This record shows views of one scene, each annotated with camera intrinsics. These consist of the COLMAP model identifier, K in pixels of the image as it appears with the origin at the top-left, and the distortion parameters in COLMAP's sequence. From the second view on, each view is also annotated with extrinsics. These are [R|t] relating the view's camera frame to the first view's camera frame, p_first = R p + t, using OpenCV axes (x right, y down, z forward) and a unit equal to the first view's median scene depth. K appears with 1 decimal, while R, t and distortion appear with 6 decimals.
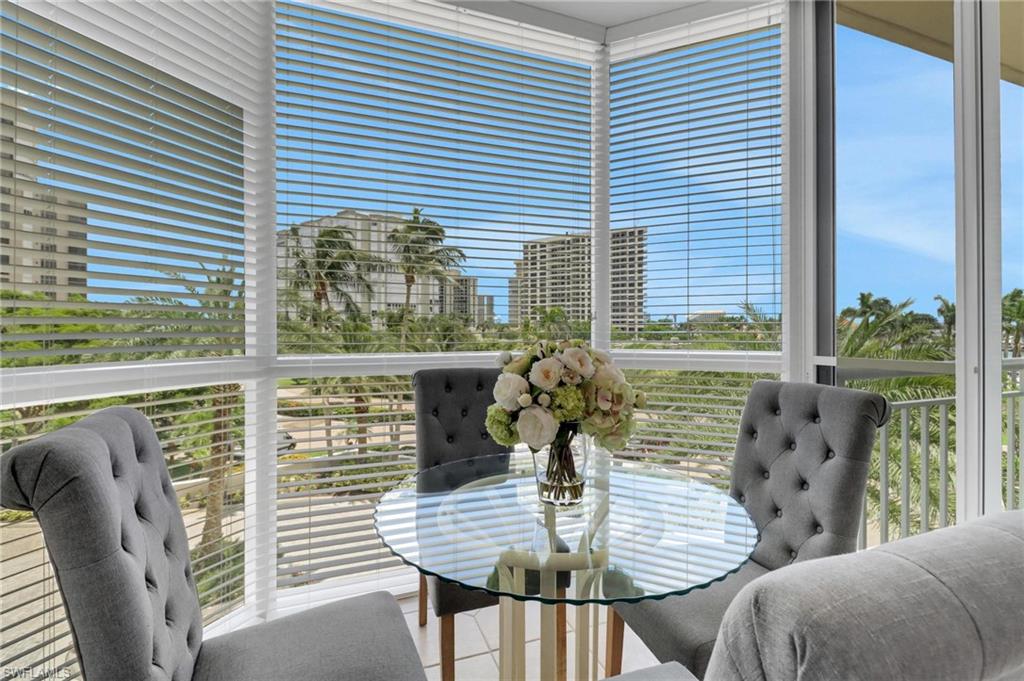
lens RADIAL K [[476.0, 0, 515.8], [0, 476.0, 333.3], [0, 0, 1]] dist [0.018178, 0.000249]
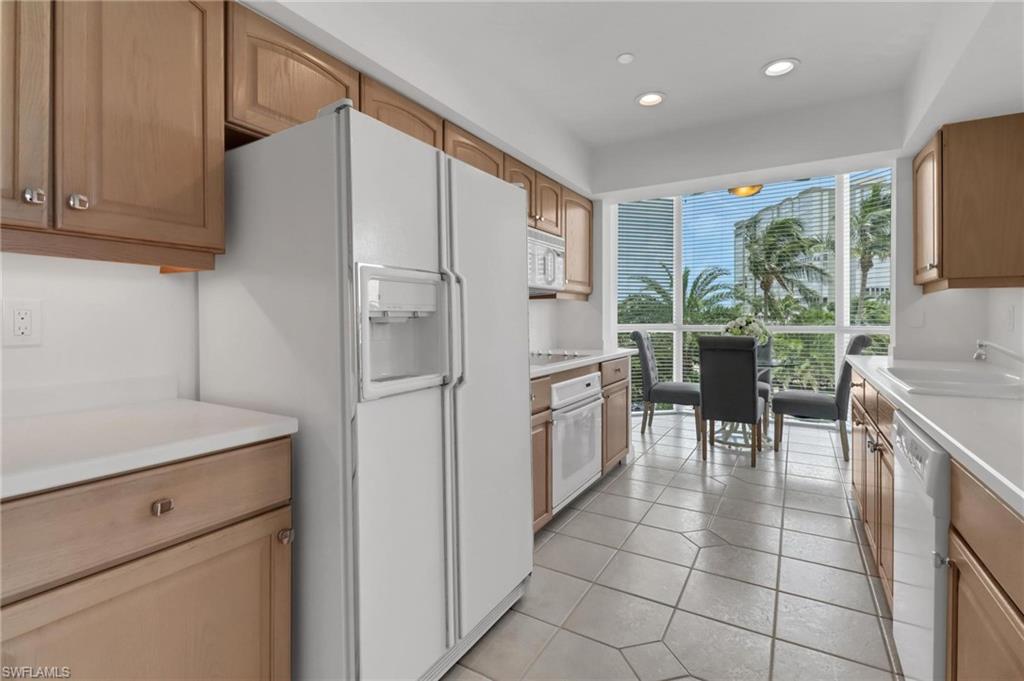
lens RADIAL K [[475.0, 0, 510.6], [0, 475.0, 323.8], [0, 0, 1]] dist [0.014373, -0.016261]
pose [[0.616159, 0.007328, -0.787588, 0.112846], [-0.005366, 0.999973, 0.005106, 0.003784], [0.787604, 0.001080, 0.616181, -0.160153]]
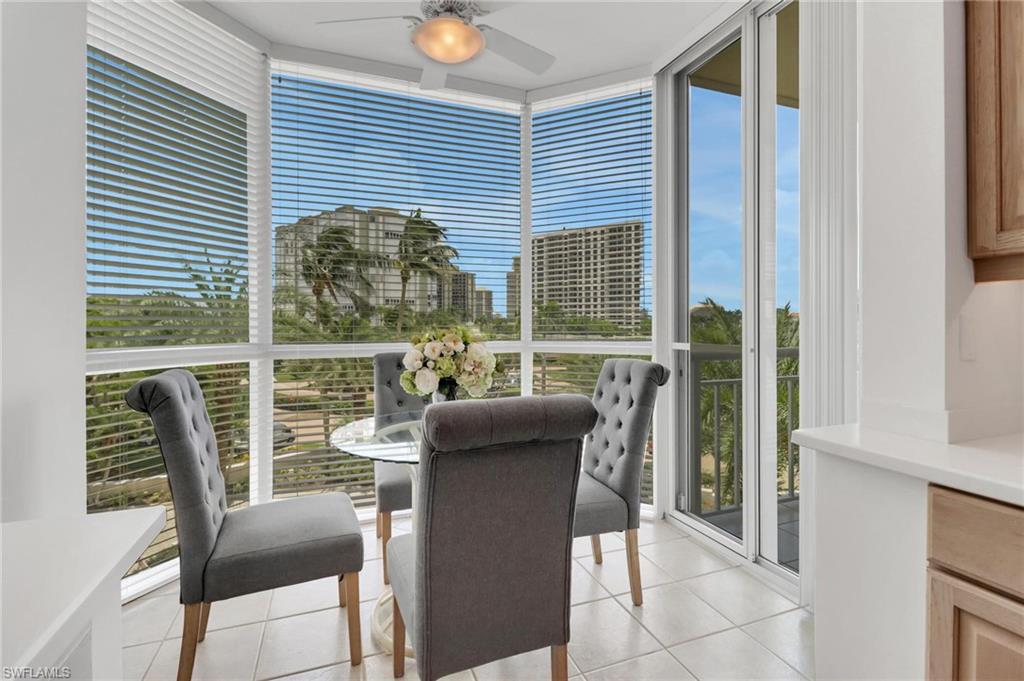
lens RADIAL K [[475.0, 0, 510.6], [0, 475.0, 323.8], [0, 0, 1]] dist [0.014373, -0.016261]
pose [[0.999968, -0.001651, -0.007872, 0.018672], [0.001581, 0.999958, -0.008994, 0.000683], [0.007886, 0.008981, 0.999929, -0.034949]]
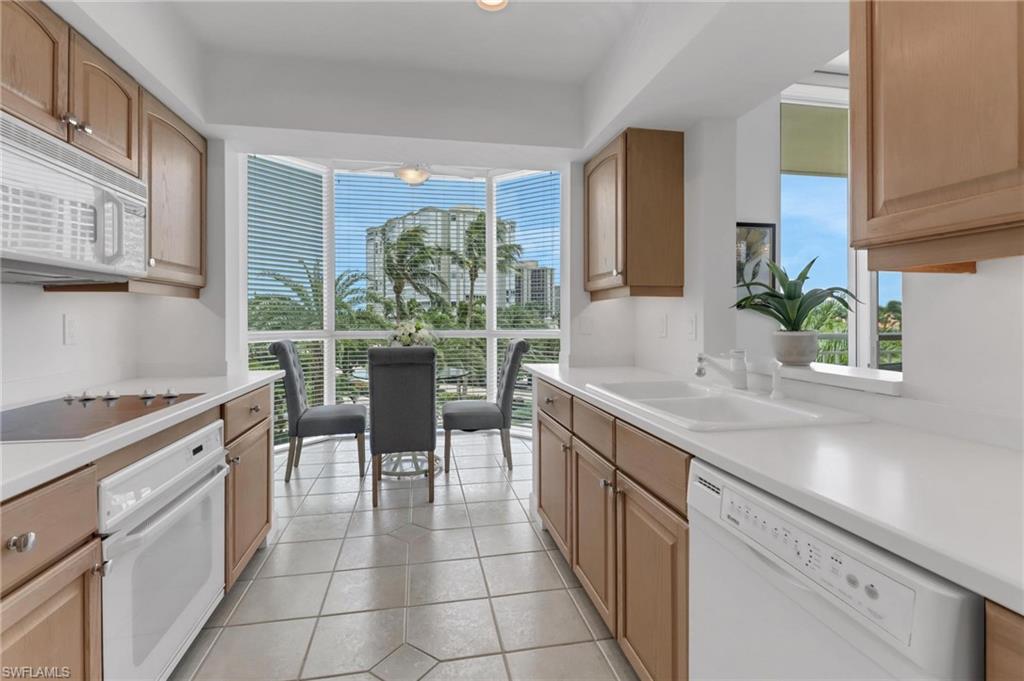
lens RADIAL K [[480.6, 0, 511.2], [0, 480.6, 320.3], [0, 0, 1]] dist [0.018664, -0.017657]
pose [[0.984777, -0.000655, -0.173819, 0.078163], [-0.000534, 0.999977, -0.006793, 0.001625], [0.173820, 0.006783, 0.984754, -0.121704]]
